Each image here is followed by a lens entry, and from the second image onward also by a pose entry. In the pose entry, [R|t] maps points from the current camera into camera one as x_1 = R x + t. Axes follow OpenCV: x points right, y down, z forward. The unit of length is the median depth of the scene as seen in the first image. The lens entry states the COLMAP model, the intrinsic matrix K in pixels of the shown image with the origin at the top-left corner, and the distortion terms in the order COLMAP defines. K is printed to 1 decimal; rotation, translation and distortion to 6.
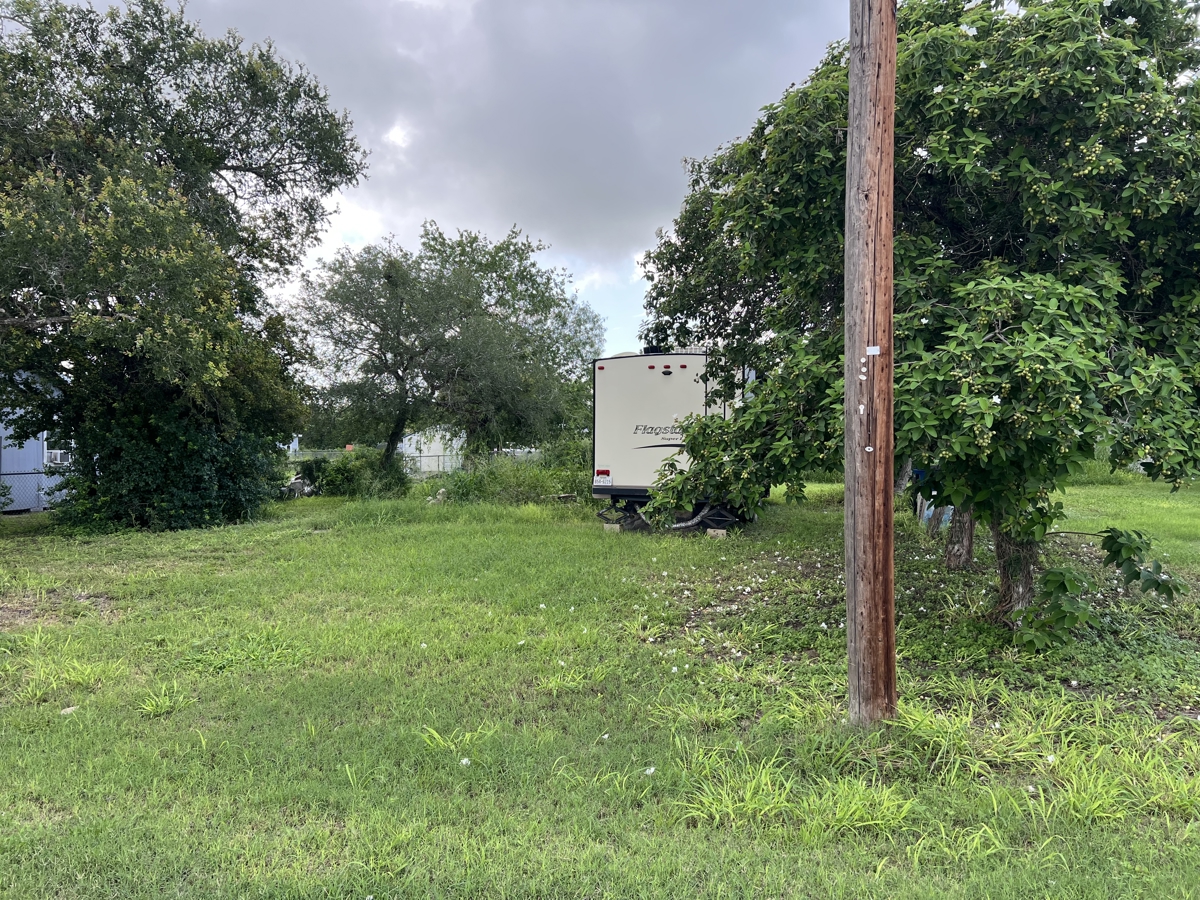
lens RADIAL K [[901.4, 0, 600.0], [0, 901.4, 450.0], [0, 0, 1]] dist [0.076519, -0.006496]
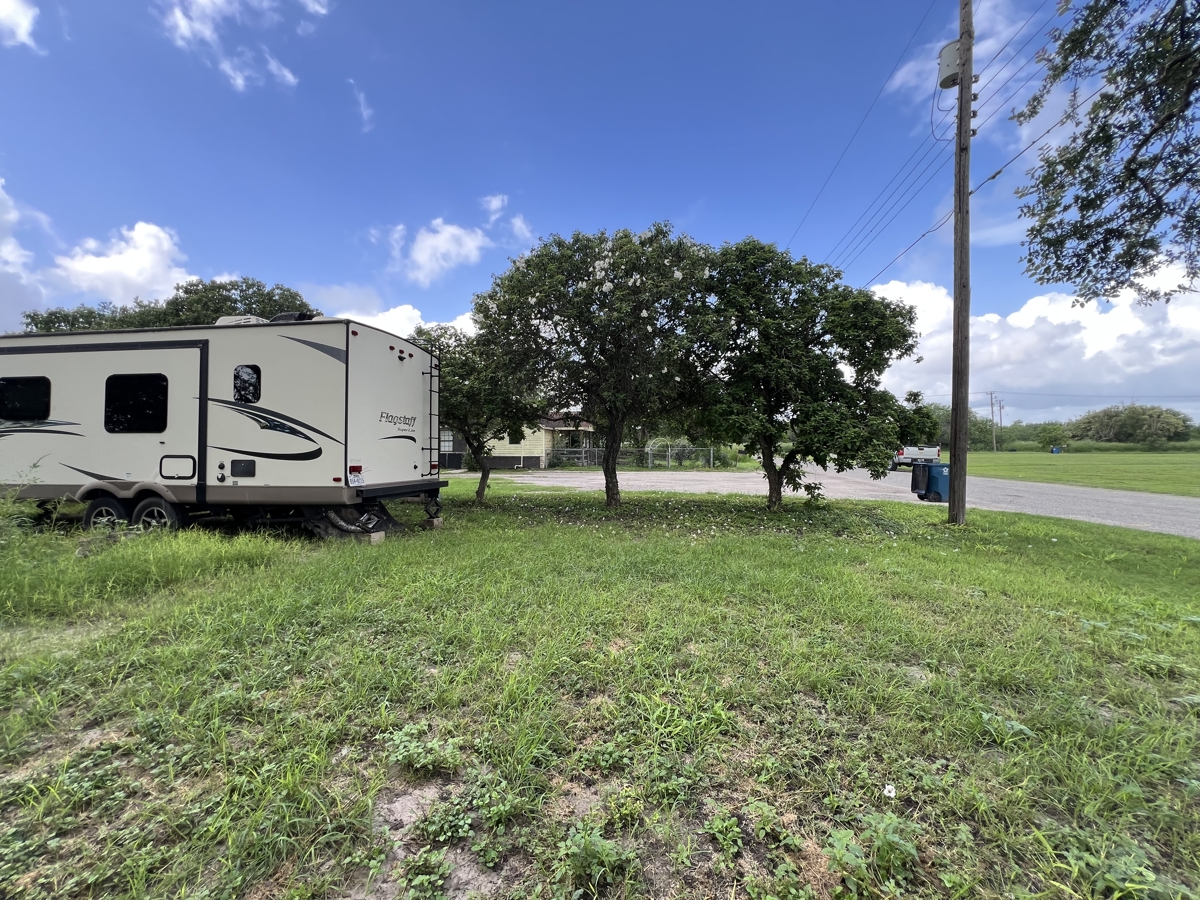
lens RADIAL K [[483.6, 0, 611.5], [0, 483.6, 450.3], [0, 0, 1]] dist [-0.000292, 0.000030]
pose [[-0.122877, 0.005000, 0.992409, -0.433232], [0.006116, 0.999972, -0.004281, 0.012011], [-0.992403, 0.005543, -0.122904, 0.835023]]
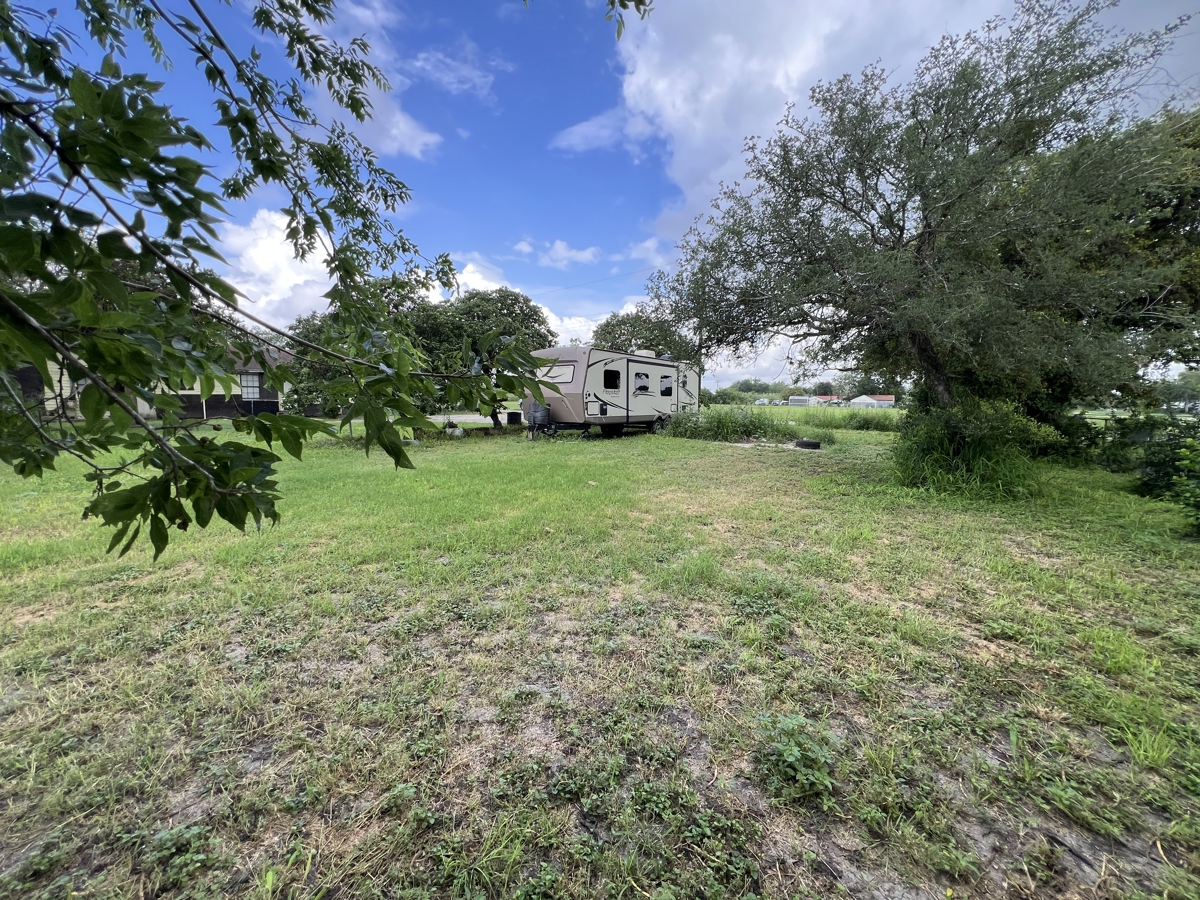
lens RADIAL K [[484.0, 0, 595.6], [0, 484.0, 446.5], [0, 0, 1]] dist [-0.000877, 0.000501]
pose [[-0.938912, -0.037015, 0.342160, -0.214716], [-0.002977, 0.995036, 0.099473, -0.001725], [-0.344144, 0.092378, -0.934362, 2.443145]]
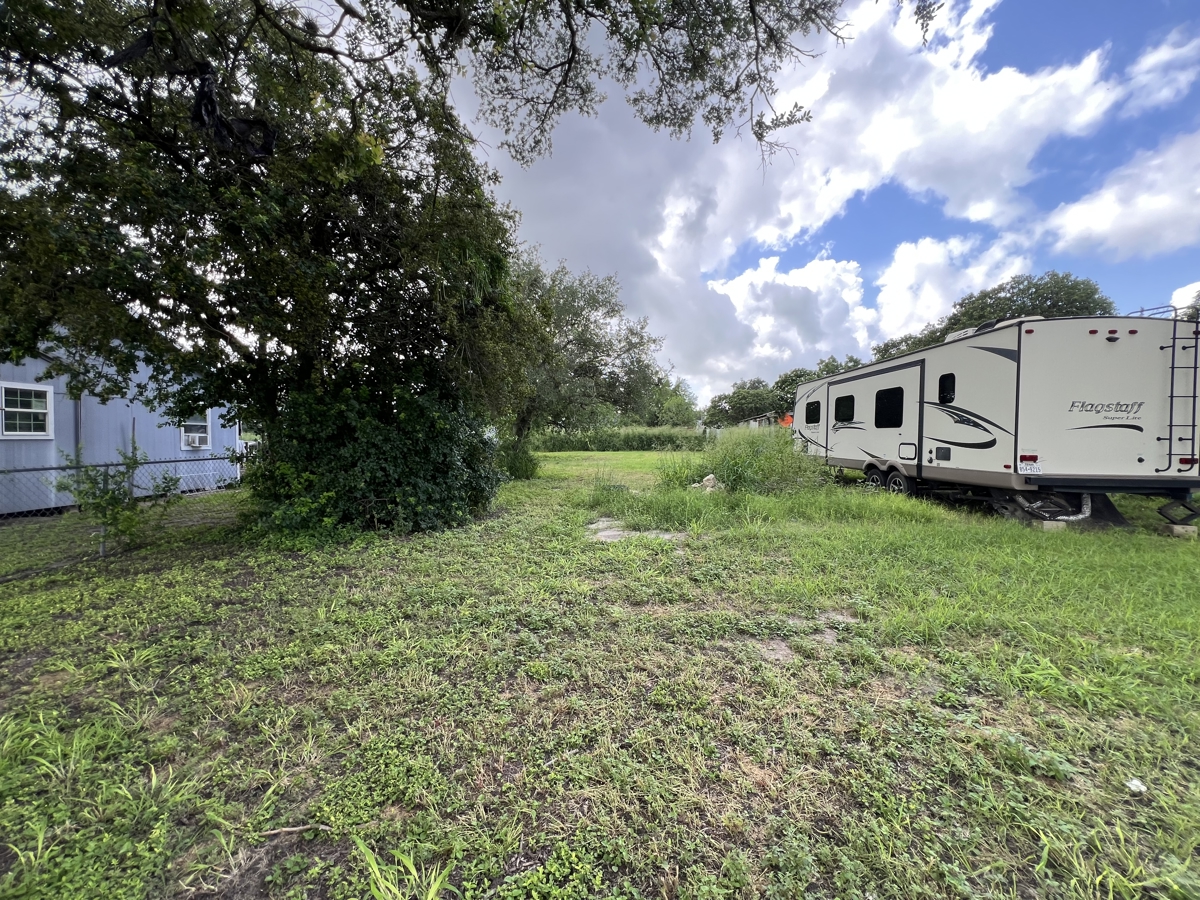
lens RADIAL K [[484.0, 0, 595.6], [0, 484.0, 446.5], [0, 0, 1]] dist [-0.000877, 0.000501]
pose [[0.973012, -0.000175, 0.230756, -0.486448], [-0.003371, 0.999882, 0.014971, 0.008867], [-0.230731, -0.015345, 0.972896, 0.660313]]
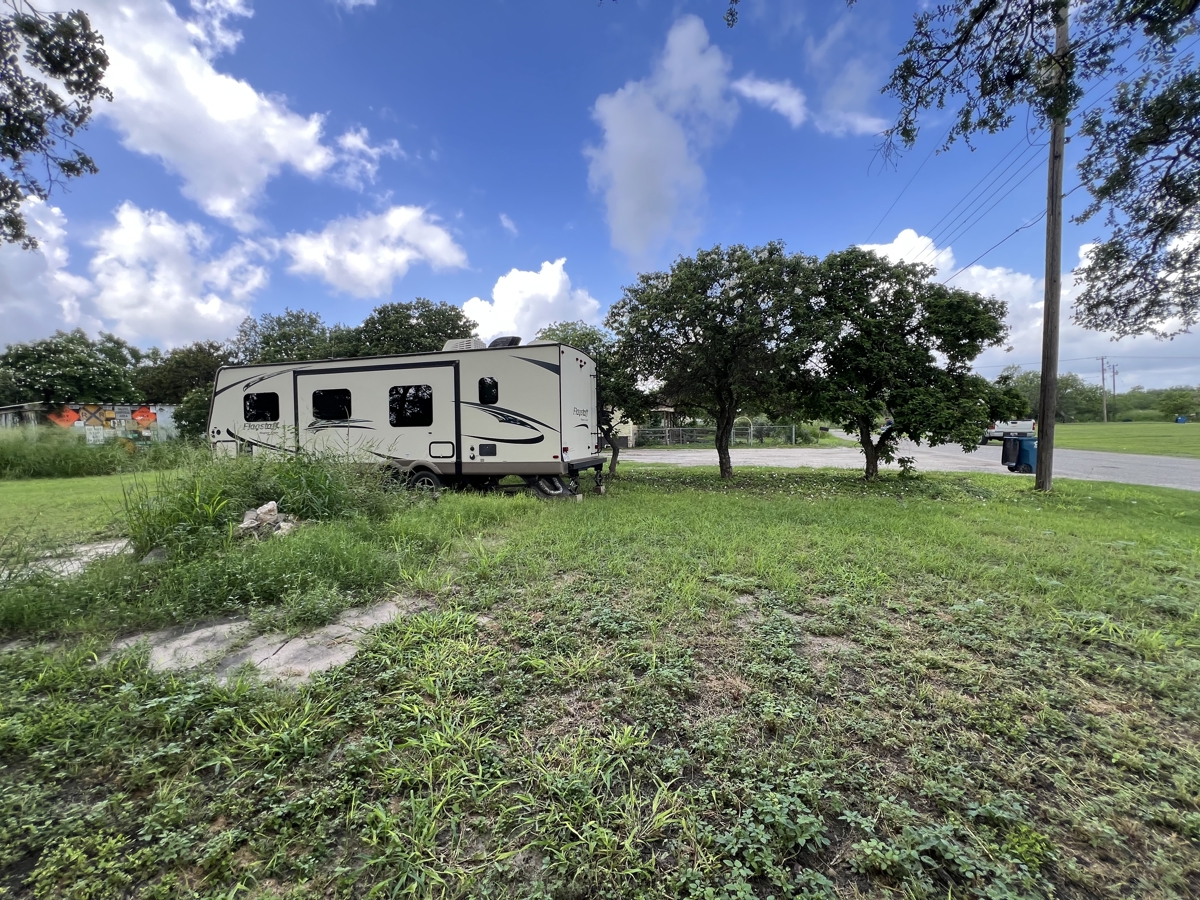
lens RADIAL K [[493.1, 0, 600.0], [0, 493.1, 450.0], [0, 0, 1]] dist [0.000638, 0.000598]
pose [[0.008996, -0.038119, 0.999233, -0.587679], [0.024122, 0.998991, 0.037893, 0.004118], [-0.999669, 0.023763, 0.009906, 0.953634]]
